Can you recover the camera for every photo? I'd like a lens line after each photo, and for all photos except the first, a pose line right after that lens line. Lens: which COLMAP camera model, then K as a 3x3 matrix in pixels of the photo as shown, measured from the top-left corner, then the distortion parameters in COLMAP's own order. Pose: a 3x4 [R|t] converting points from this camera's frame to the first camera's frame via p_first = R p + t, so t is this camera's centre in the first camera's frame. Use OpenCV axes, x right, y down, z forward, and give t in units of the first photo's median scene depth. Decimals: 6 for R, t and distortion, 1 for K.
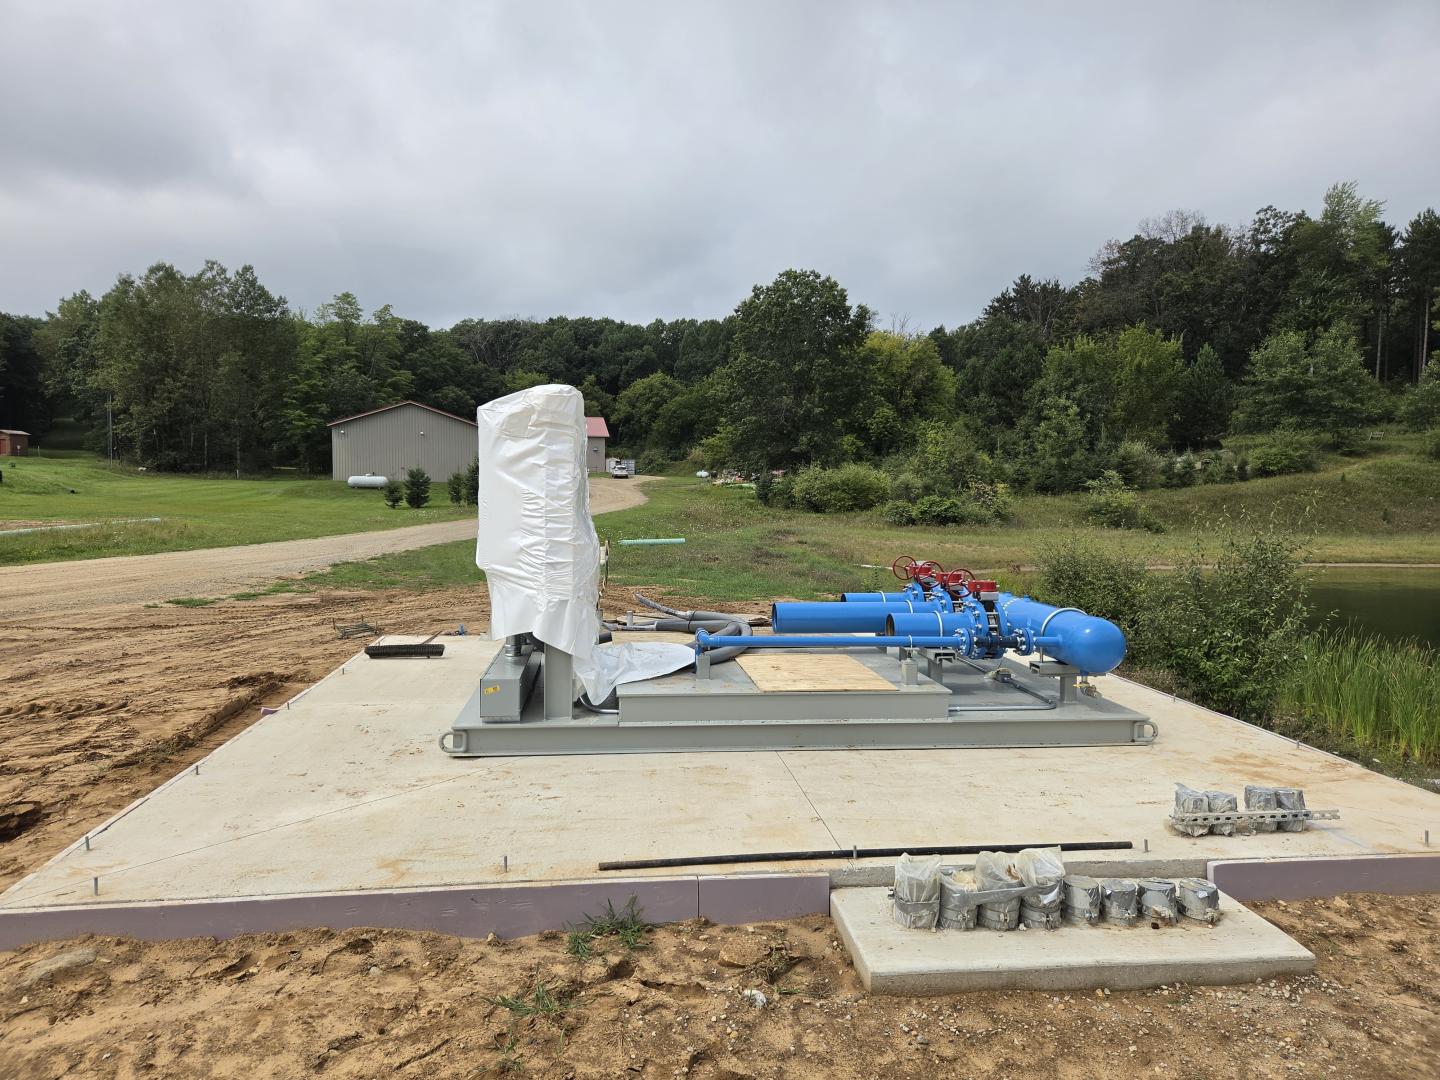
lens RADIAL K [[965.8, 0, 713.4], [0, 965.8, 531.4], [0, 0, 1]] dist [0.075663, -0.058457]
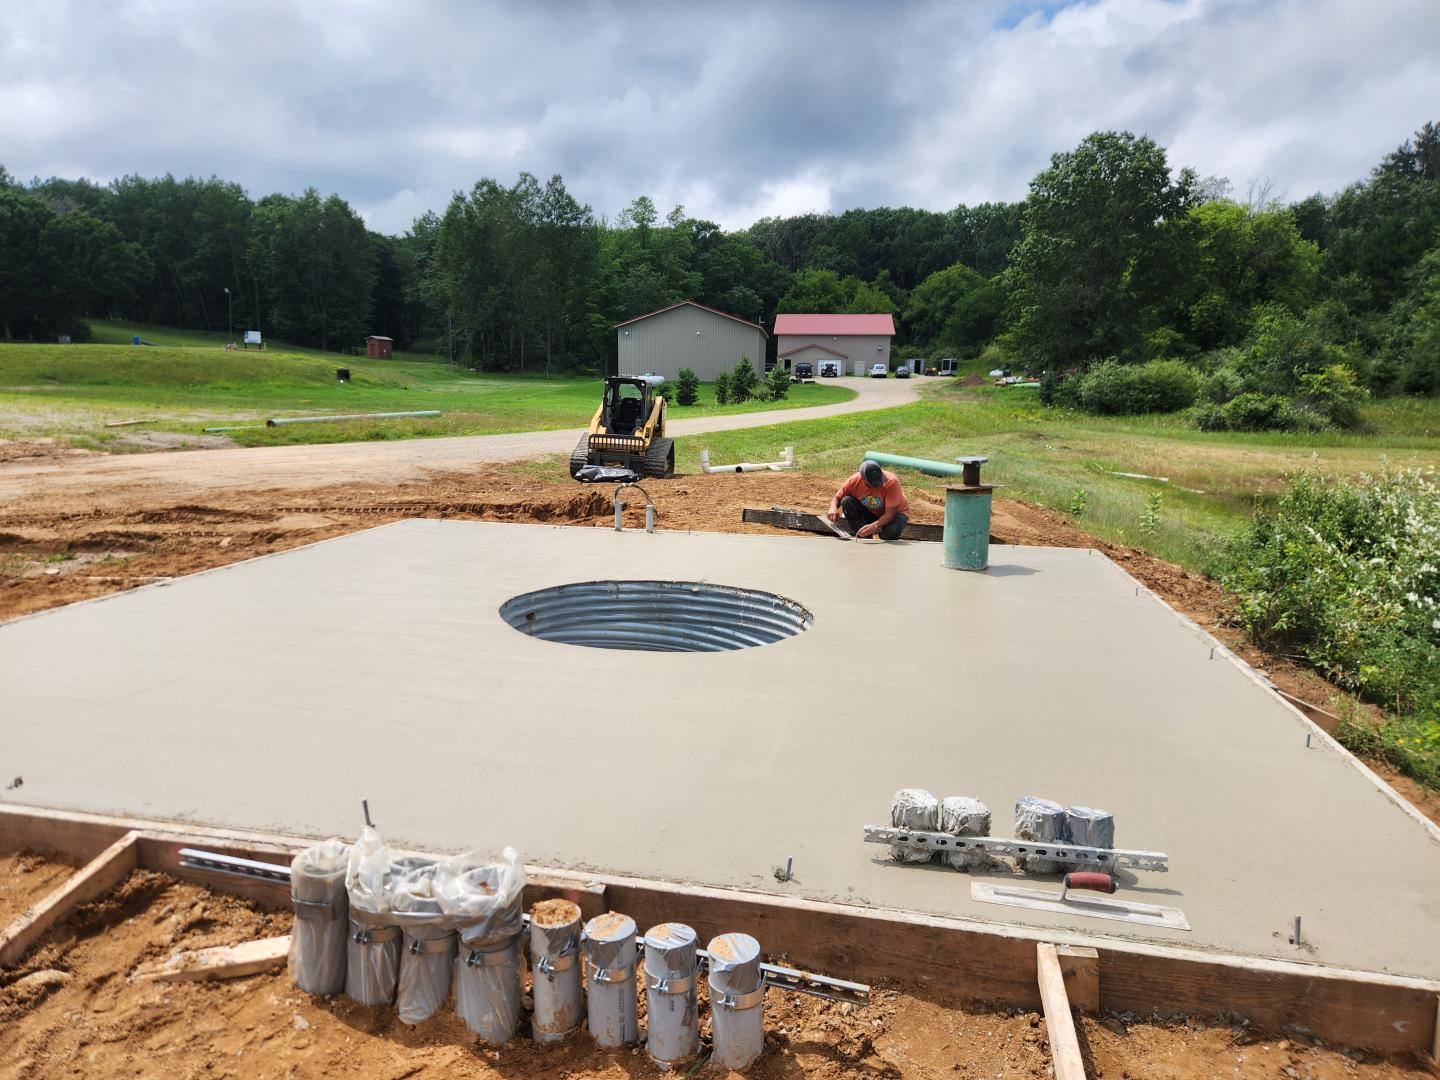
lens RADIAL K [[969.4, 0, 694.2], [0, 969.4, 532.2], [0, 0, 1]] dist [0.050288, -0.043795]
pose [[0.946879, 0.052247, -0.317318, 0.024059], [-0.020391, 0.994483, 0.102899, 0.001867], [0.320943, -0.090962, 0.942720, 0.017520]]
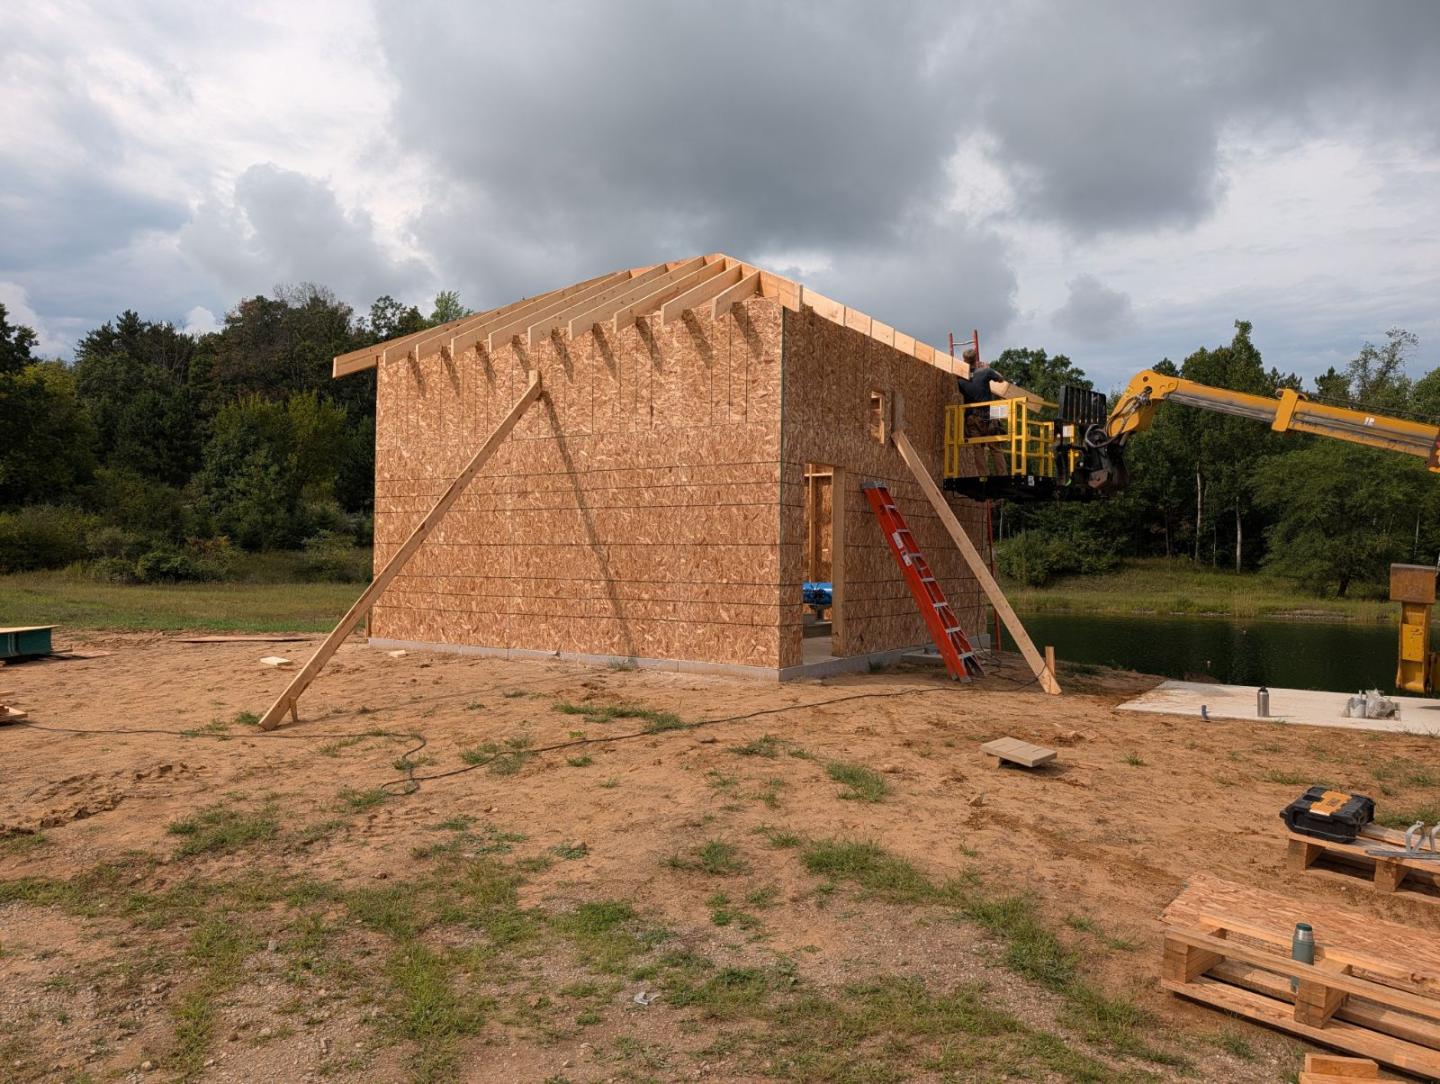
lens RADIAL K [[1036.0, 0, 713.3], [0, 1036.0, 544.8], [0, 0, 1]] dist [0.011095, -0.000661]
pose [[0.636442, 0.006449, 0.771298, -0.112289], [0.030990, 0.998944, -0.033925, 0.003480], [-0.770702, 0.045494, 0.635570, -0.022578]]
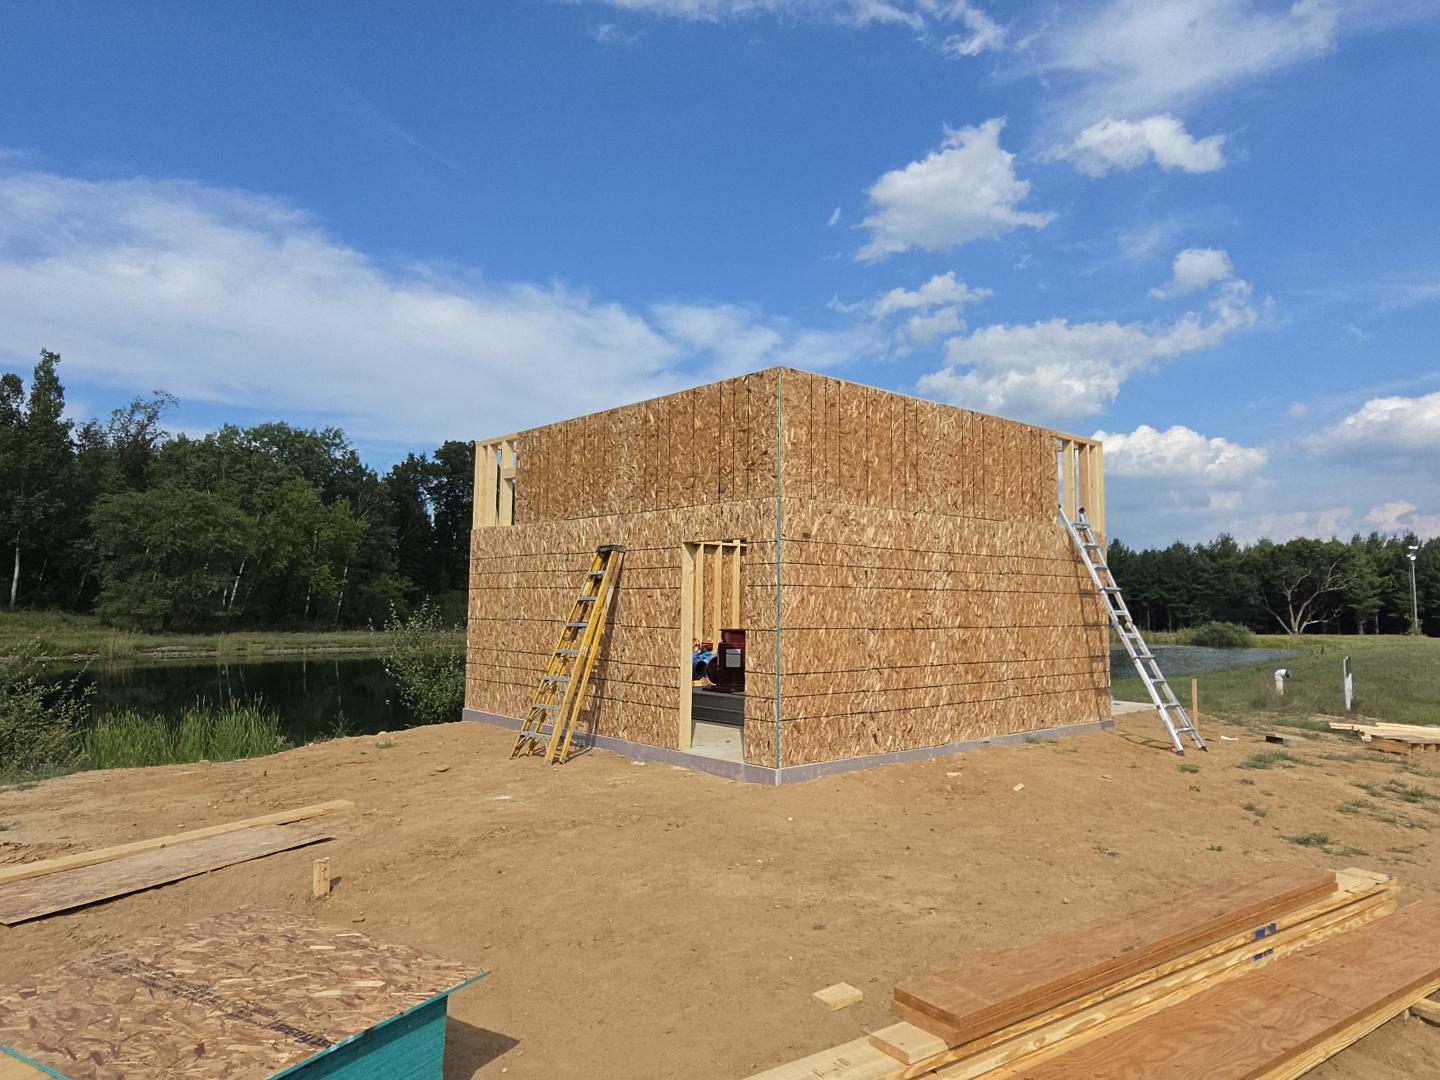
lens RADIAL K [[957.7, 0, 698.2], [0, 957.7, 496.5], [0, 0, 1]] dist [0.038203, -0.017208]
pose [[-0.557959, 0.074635, 0.826505, -0.104404], [0.018087, 0.996805, -0.077803, -0.008071], [-0.829671, -0.028462, -0.557526, 0.155469]]
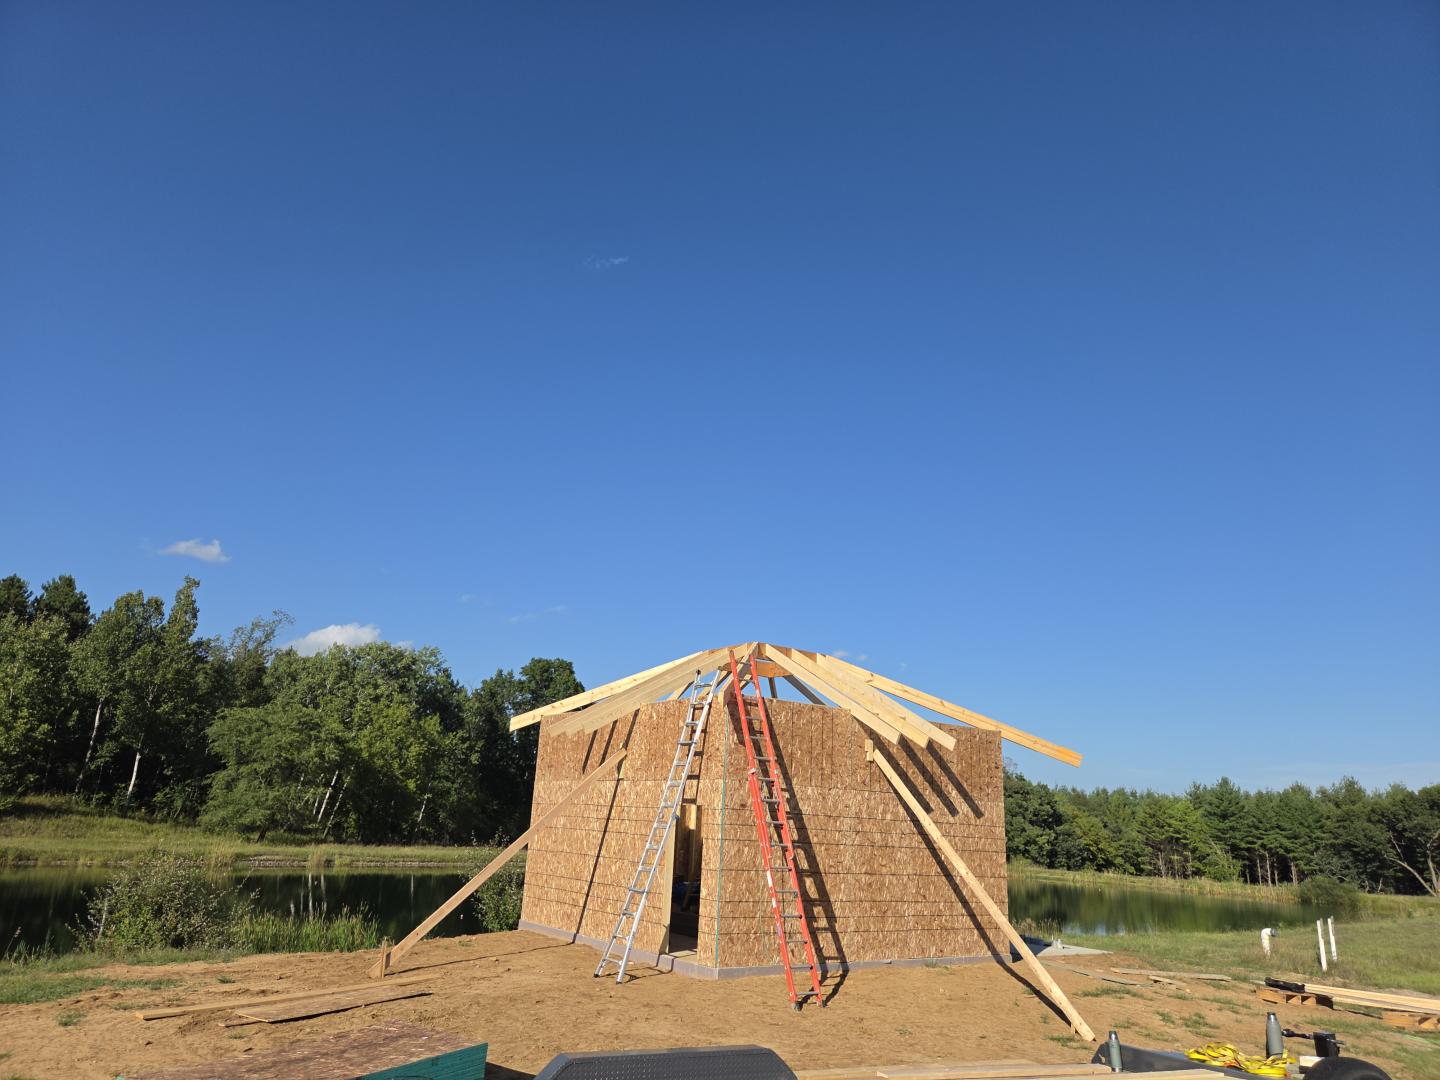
lens RADIAL K [[965.8, 0, 709.1], [0, 965.8, 539.7], [0, 0, 1]] dist [0.075663, -0.058457]
pose [[-0.493355, 0.208867, 0.844378, -0.158448], [-0.018063, 0.968073, -0.250018, -0.013300], [-0.869640, -0.138600, -0.473831, 0.172138]]
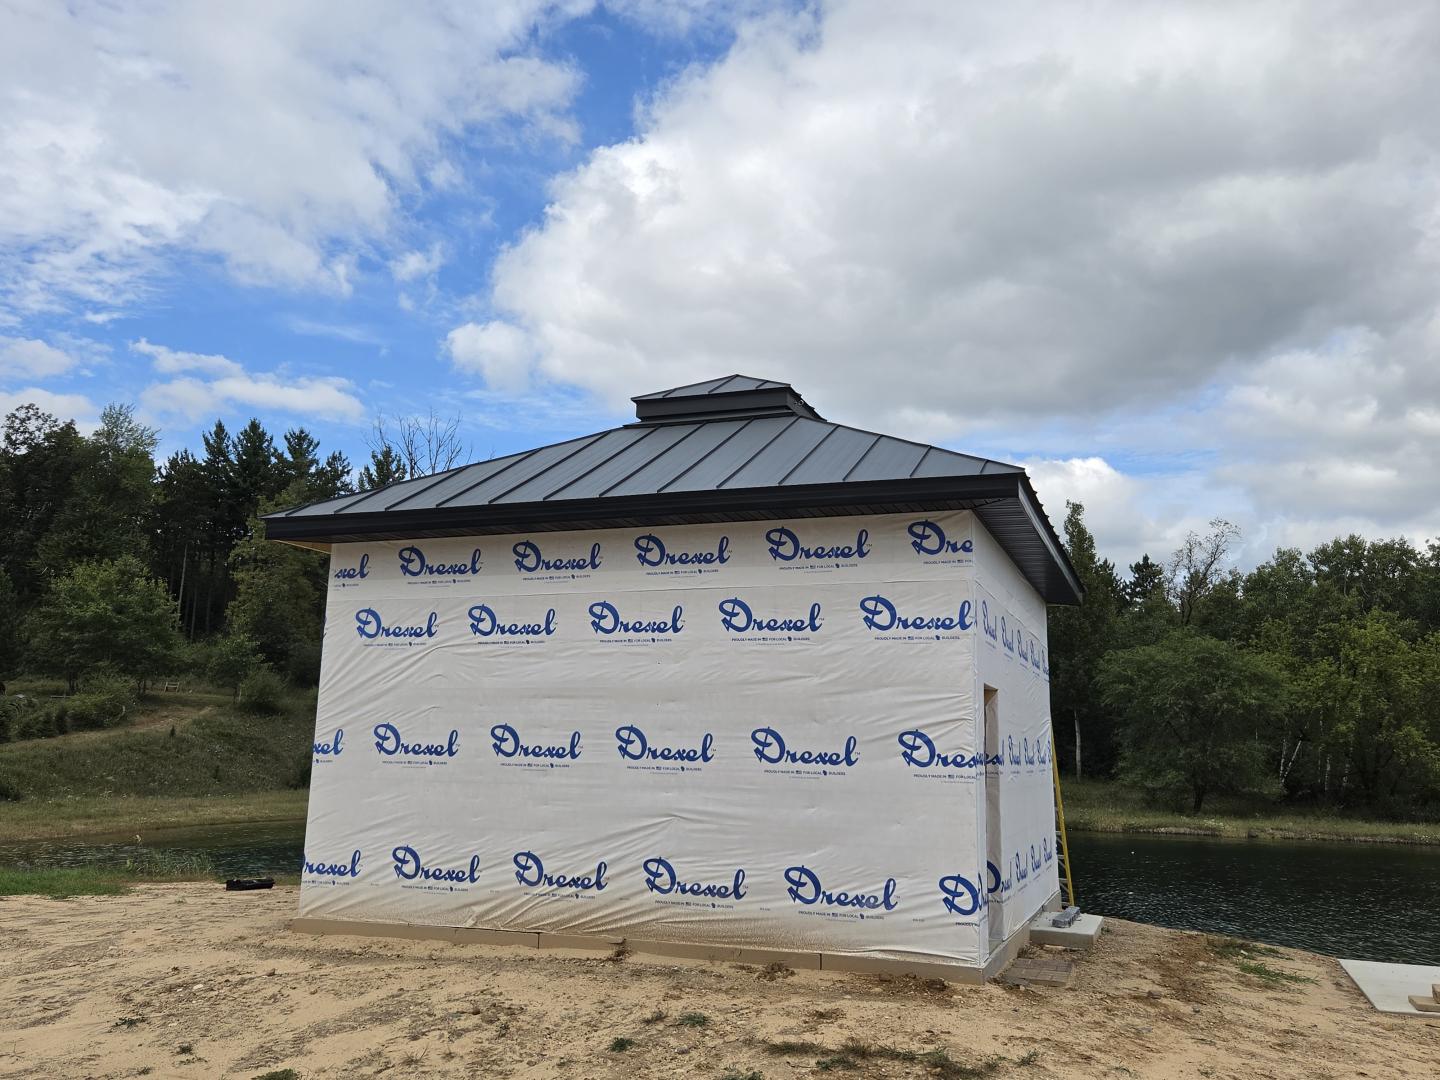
lens RADIAL K [[1242.1, 0, 719.2], [0, 1242.1, 528.4], [0, 0, 1]] dist [0.074181, -0.079889]
pose [[0.439800, 0.160680, 0.883605, -0.124730], [0.025303, 0.981258, -0.191032, -0.002291], [-0.897739, 0.106374, 0.427492, 0.013007]]
